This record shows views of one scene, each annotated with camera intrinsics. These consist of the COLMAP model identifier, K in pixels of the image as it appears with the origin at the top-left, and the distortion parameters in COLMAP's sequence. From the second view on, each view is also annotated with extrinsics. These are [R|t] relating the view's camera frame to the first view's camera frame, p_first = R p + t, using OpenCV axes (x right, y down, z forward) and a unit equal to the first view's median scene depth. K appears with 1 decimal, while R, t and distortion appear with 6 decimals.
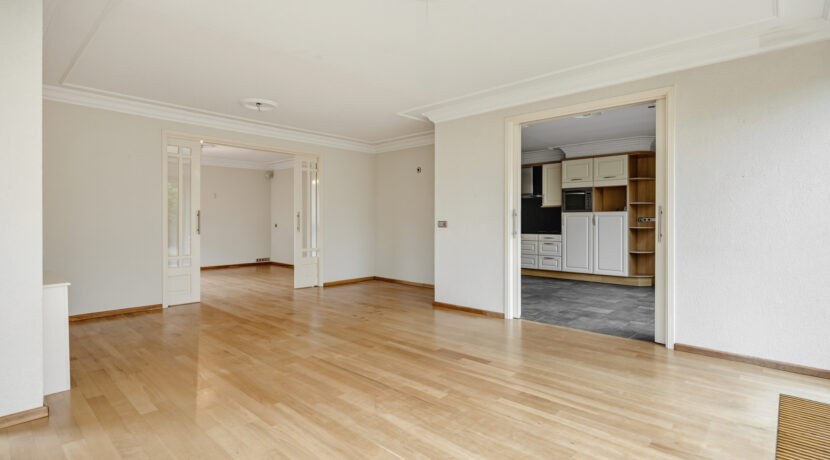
lens RADIAL K [[404.9, 0, 422.2], [0, 404.9, 222.9], [0, 0, 1]] dist [-0.004593, -0.000740]
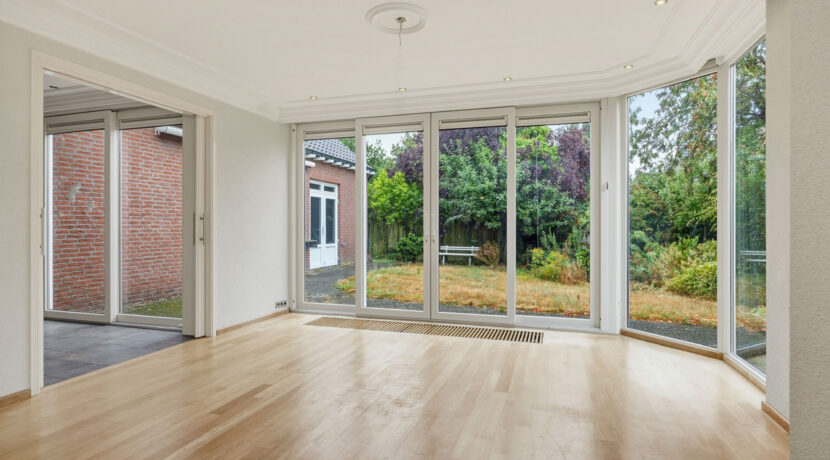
lens RADIAL K [[432.6, 0, 422.0], [0, 432.6, 222.9], [0, 0, 1]] dist [-0.003162, -0.000350]
pose [[-0.424313, 0.004448, 0.905505, -0.829320], [0.004989, 0.999984, -0.002575, -0.010134], [-0.905502, 0.003425, -0.424328, 1.062360]]
